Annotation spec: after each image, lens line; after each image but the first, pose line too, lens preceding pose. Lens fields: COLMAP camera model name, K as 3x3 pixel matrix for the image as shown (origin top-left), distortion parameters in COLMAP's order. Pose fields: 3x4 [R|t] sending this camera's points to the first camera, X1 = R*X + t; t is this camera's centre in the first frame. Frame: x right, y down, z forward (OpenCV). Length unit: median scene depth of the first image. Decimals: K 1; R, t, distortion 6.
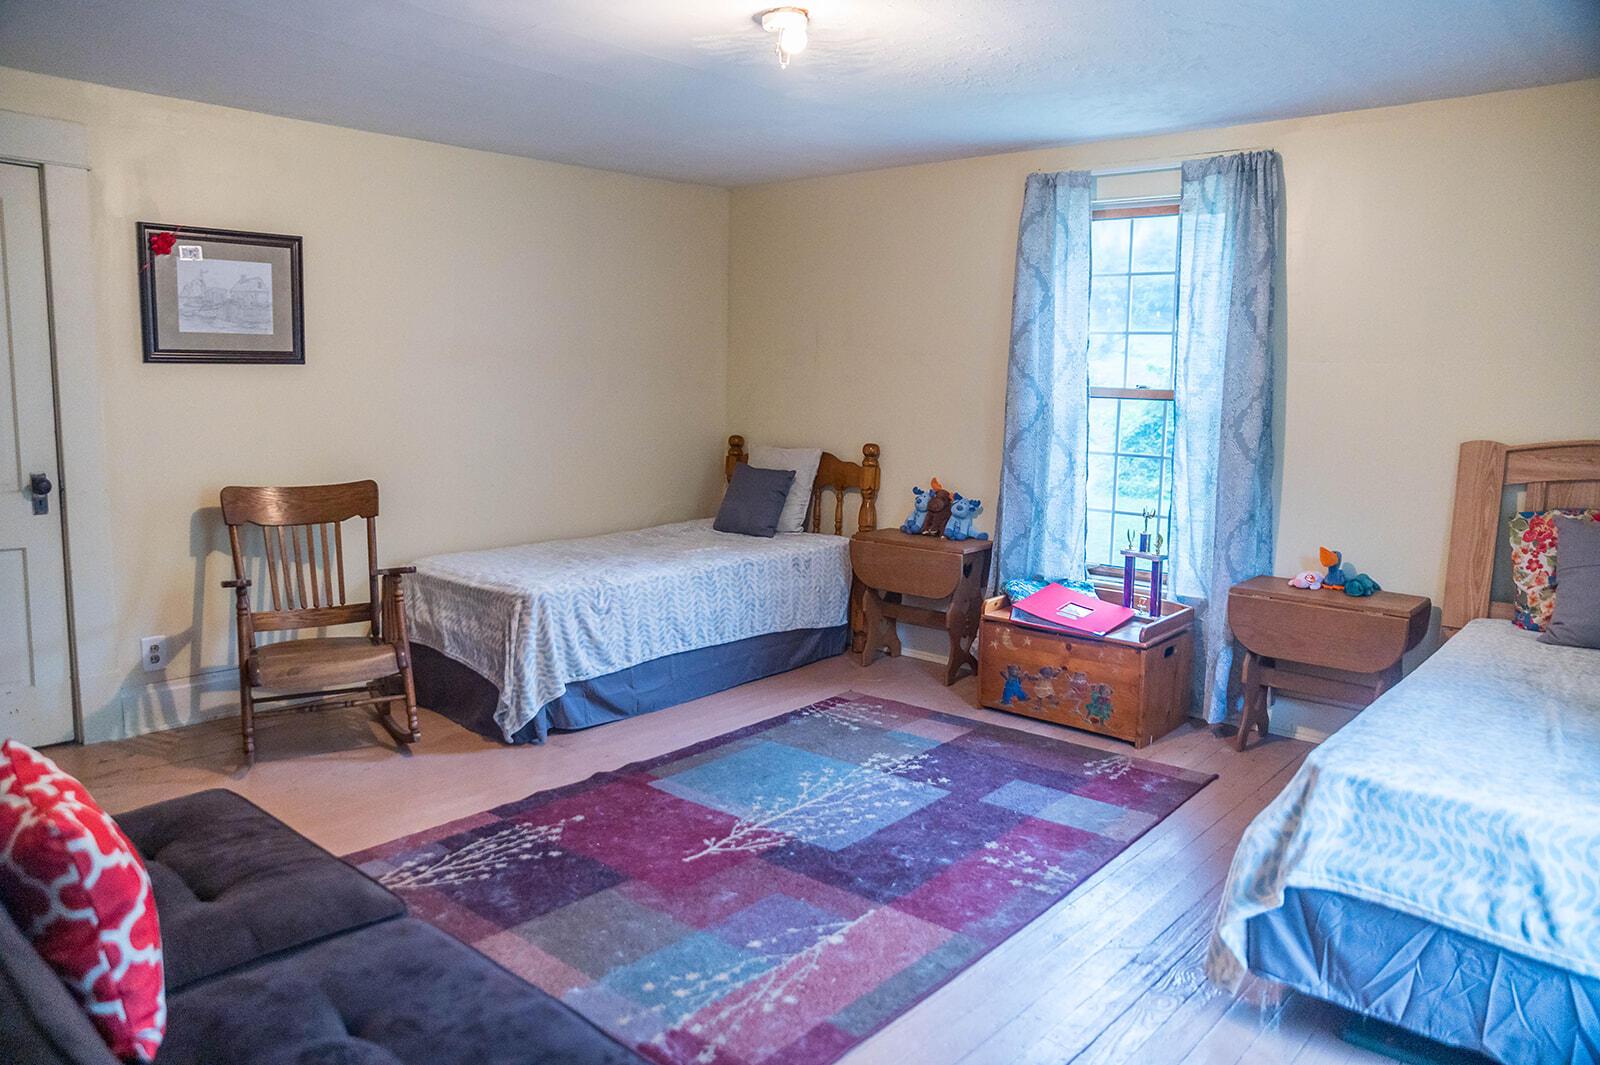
lens RADIAL K [[1097.7, 0, 793.0], [0, 1097.7, 528.7], [0, 0, 1]] dist [-0.144889, 0.106239]
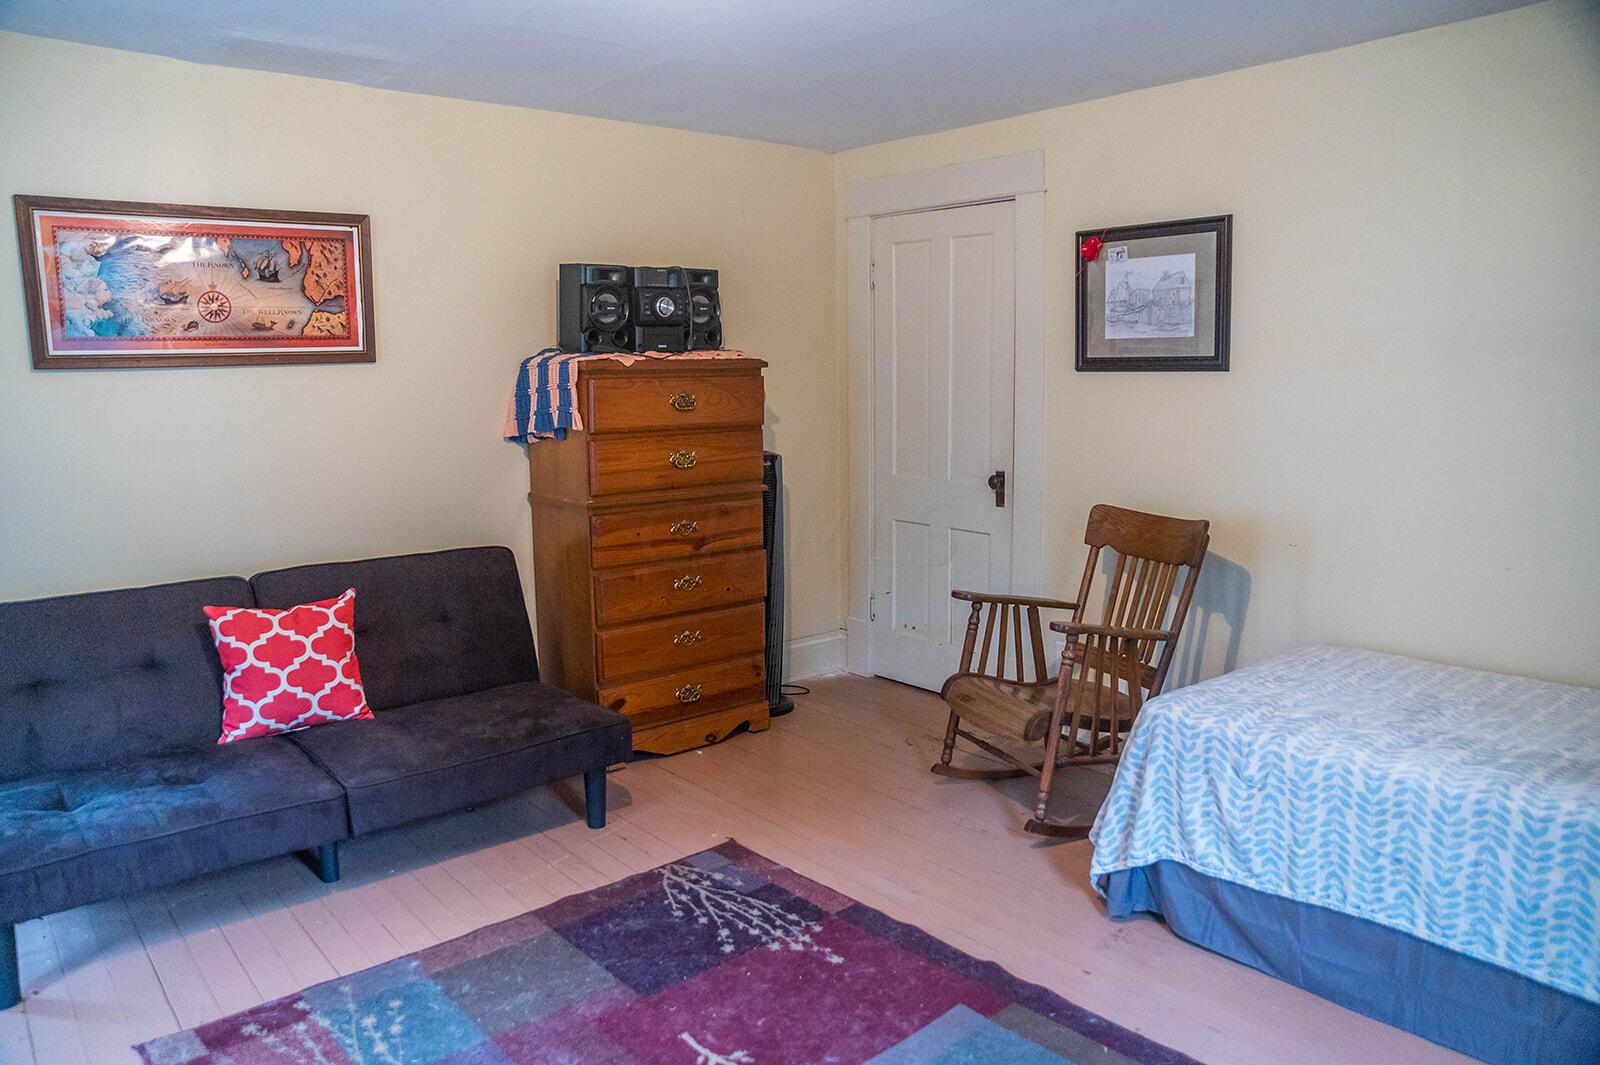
lens RADIAL K [[1097.7, 0, 793.0], [0, 1097.7, 528.7], [0, 0, 1]] dist [-0.144889, 0.106239]
pose [[-0.130307, 0.125616, -0.983484, 0.457492], [-0.124094, 0.982075, 0.141878, -0.124217], [0.983677, 0.140532, -0.112383, 0.876184]]
